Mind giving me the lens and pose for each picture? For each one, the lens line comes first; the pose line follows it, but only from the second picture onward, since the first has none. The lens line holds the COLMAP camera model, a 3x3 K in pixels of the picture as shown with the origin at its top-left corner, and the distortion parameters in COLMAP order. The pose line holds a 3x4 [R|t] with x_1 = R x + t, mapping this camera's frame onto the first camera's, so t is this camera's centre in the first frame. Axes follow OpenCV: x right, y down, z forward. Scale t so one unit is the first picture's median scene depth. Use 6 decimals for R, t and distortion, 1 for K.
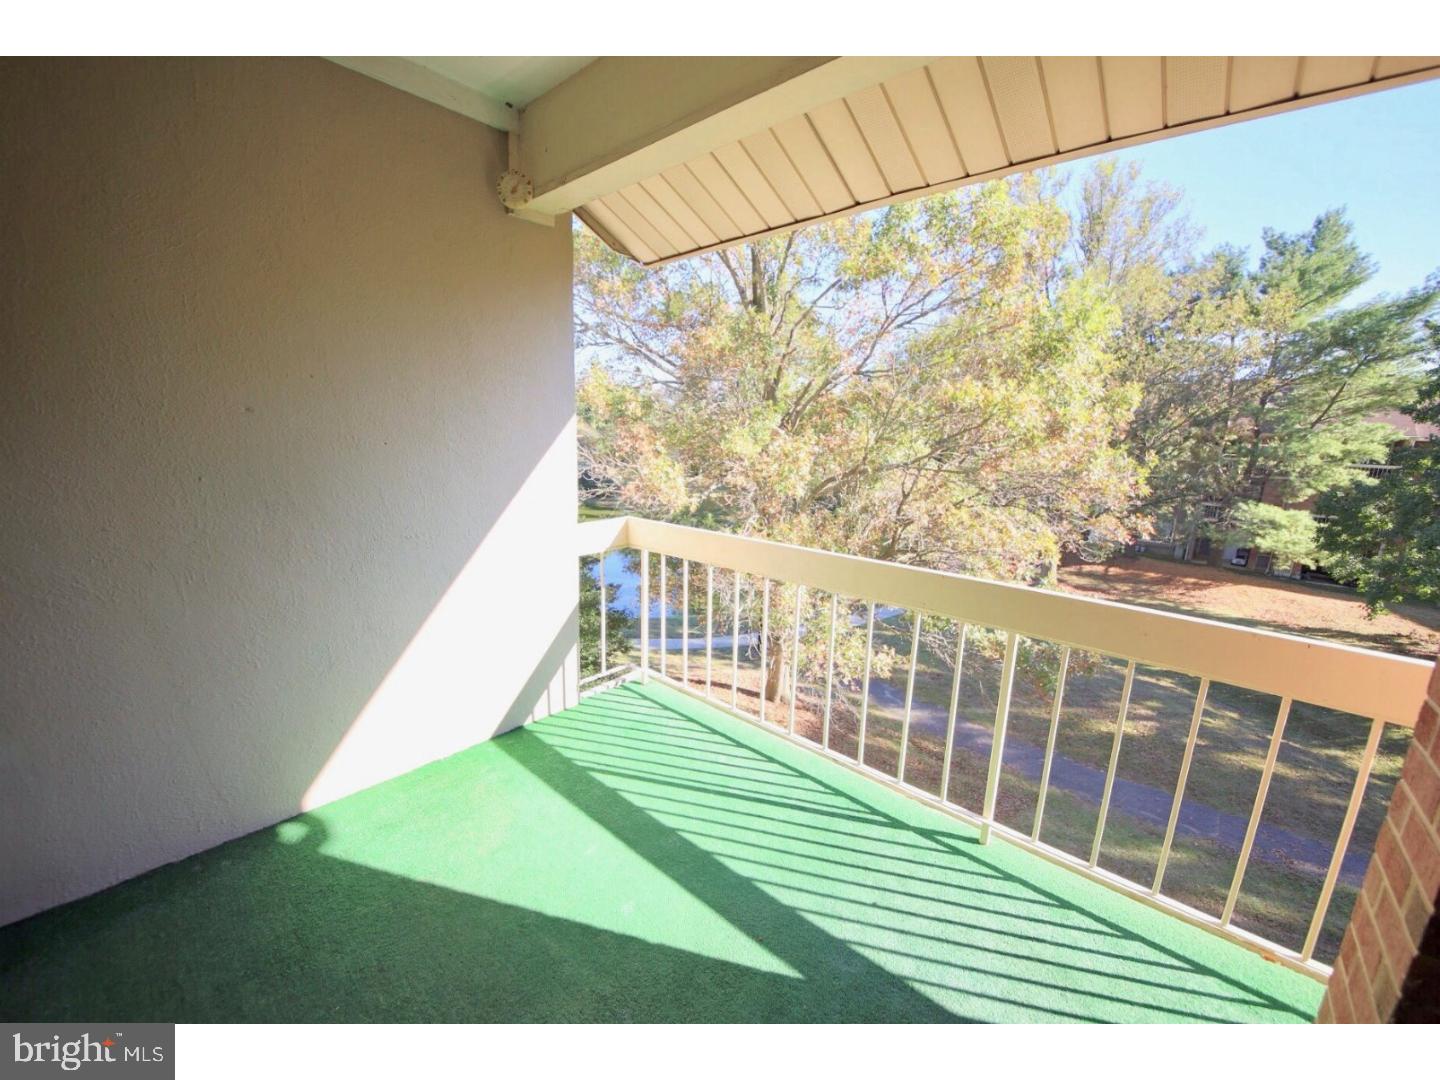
lens RADIAL K [[552.2, 0, 712.1], [0, 552.2, 554.5], [0, 0, 1]] dist [-0.000169, -0.007885]
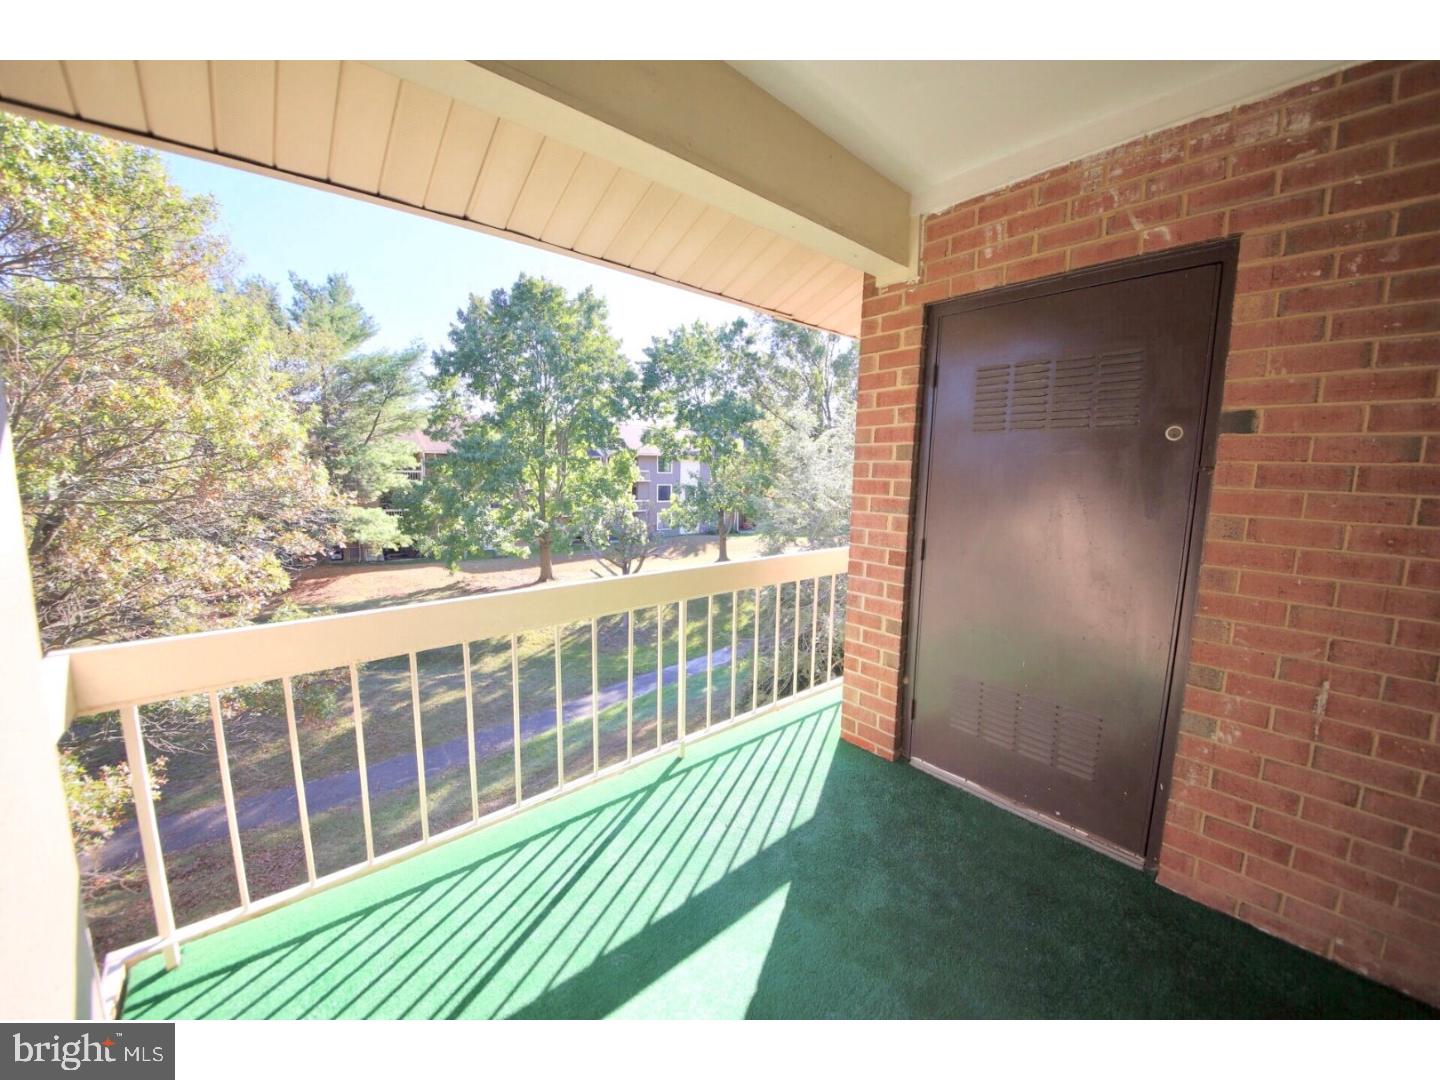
lens RADIAL K [[532.1, 0, 720.0], [0, 532.1, 540.0], [0, 0, 1]] dist [-0.000554, -0.014733]
pose [[0.123069, -0.156932, 0.979911, -0.063052], [0.197037, 0.971624, 0.130858, -0.014174], [-0.972641, 0.176974, 0.150498, 0.053897]]
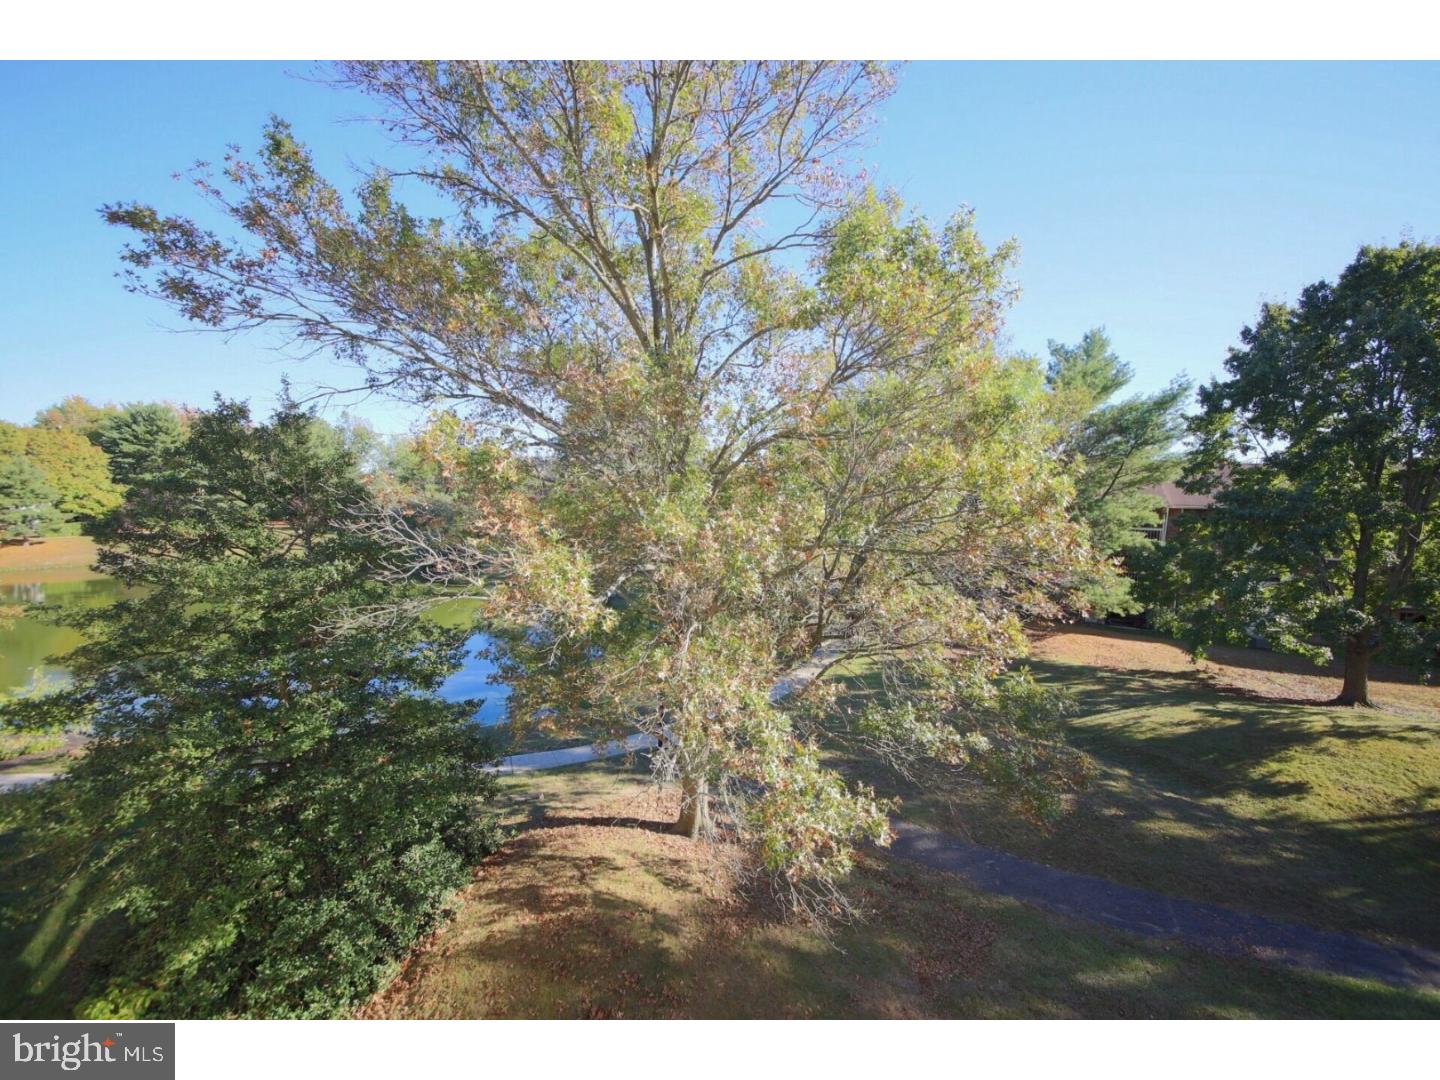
lens RADIAL K [[532.1, 0, 720.0], [0, 532.1, 540.0], [0, 0, 1]] dist [-0.000554, -0.014733]
pose [[0.967903, -0.016094, 0.250807, -0.018390], [0.052381, 0.988950, -0.138685, -0.027843], [-0.245804, 0.147371, 0.958051, 0.117911]]
